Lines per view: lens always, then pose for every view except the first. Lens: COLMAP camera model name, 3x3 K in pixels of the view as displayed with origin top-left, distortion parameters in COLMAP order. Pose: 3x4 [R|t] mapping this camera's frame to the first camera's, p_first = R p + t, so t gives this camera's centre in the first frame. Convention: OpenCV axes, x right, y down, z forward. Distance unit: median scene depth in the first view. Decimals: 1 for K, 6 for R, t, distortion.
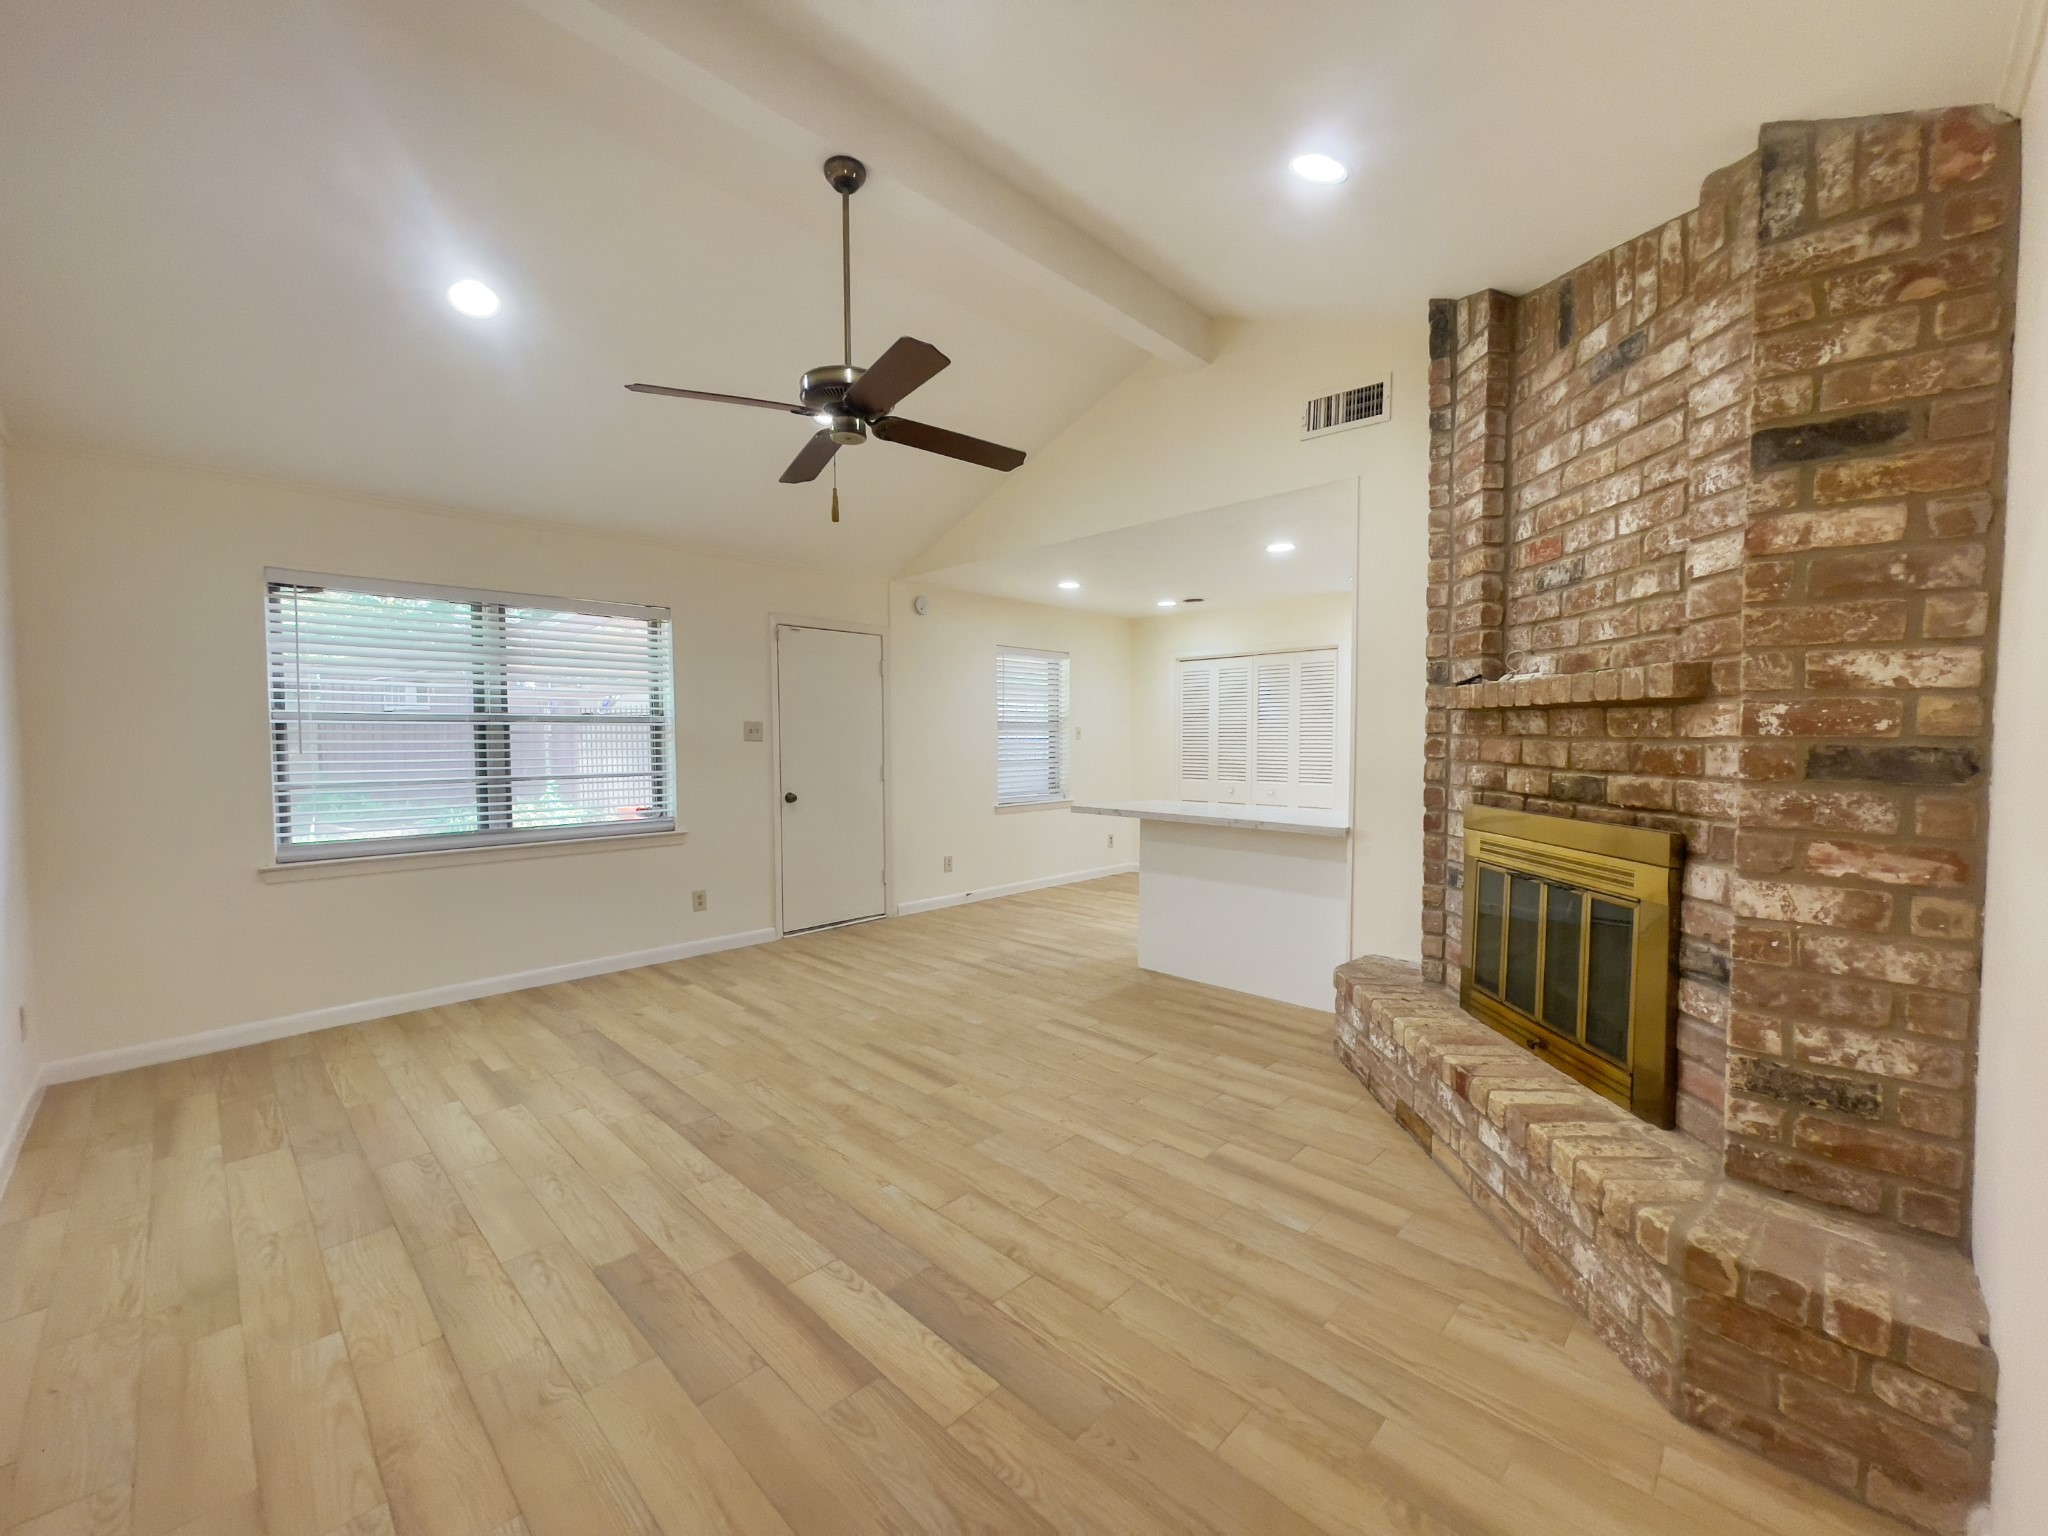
lens RADIAL K [[840.5, 0, 1024.0], [0, 840.5, 768.0], [0, 0, 1]] dist [0.013220, 0.000170]
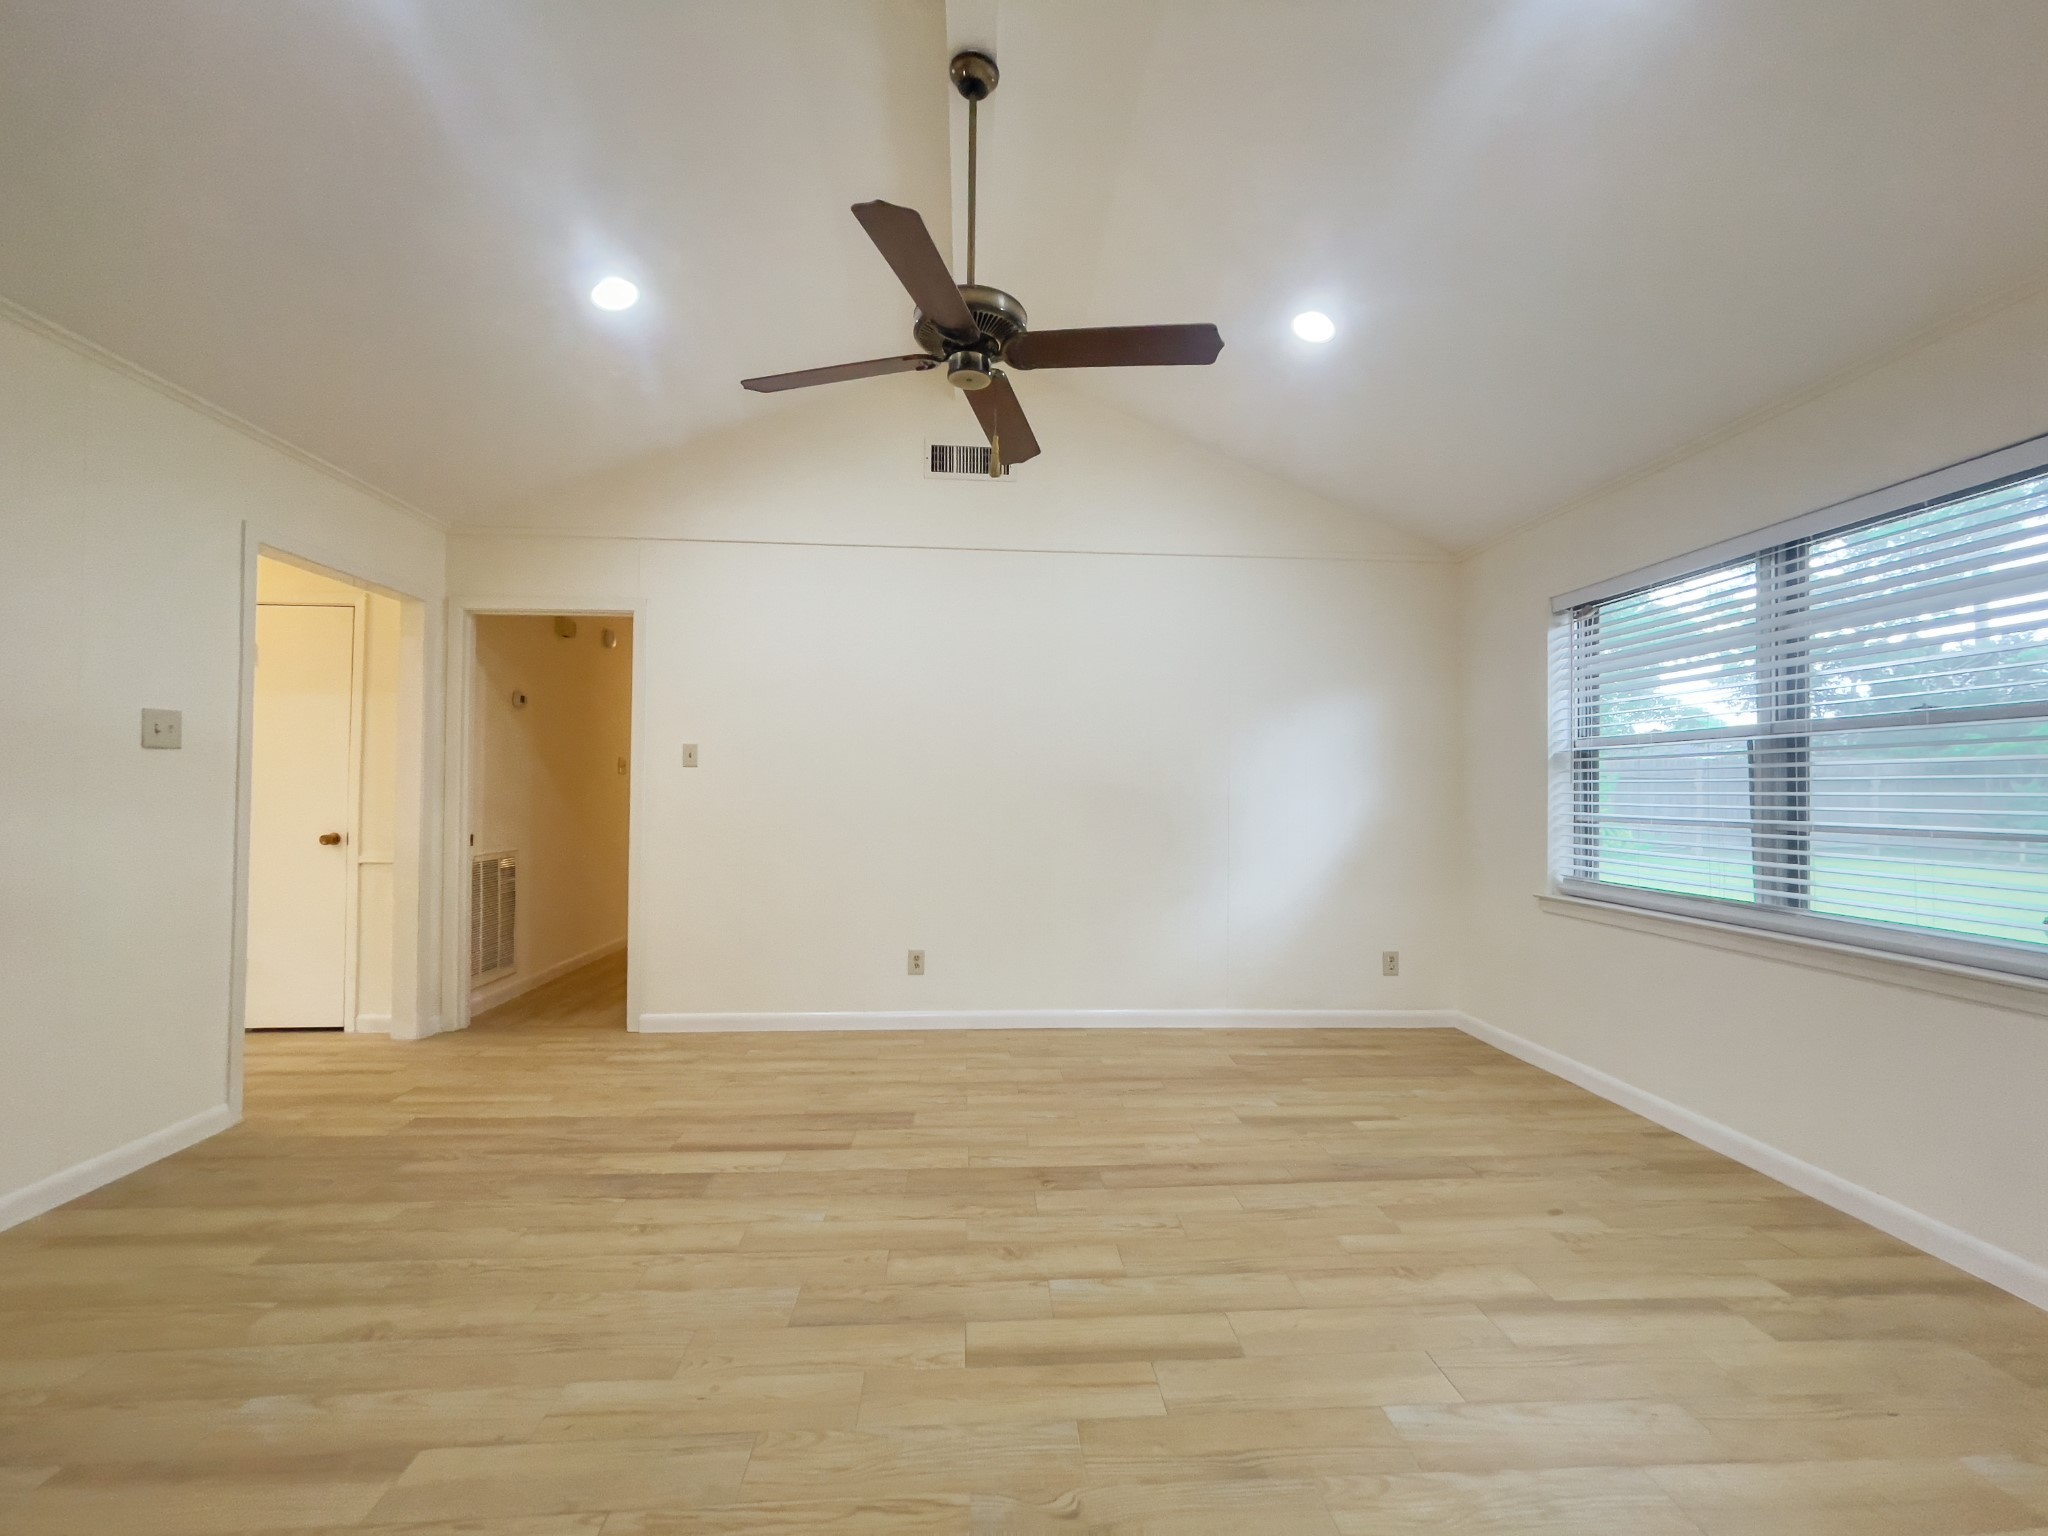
lens RADIAL K [[834.0, 0, 1024.0], [0, 834.0, 768.0], [0, 0, 1]] dist [0.001666, 0.000720]
pose [[-0.670258, -0.025930, -0.741675, 0.318561], [-0.035804, 0.999356, -0.002583, -0.011611], [0.741264, 0.024824, -0.670754, 1.438957]]
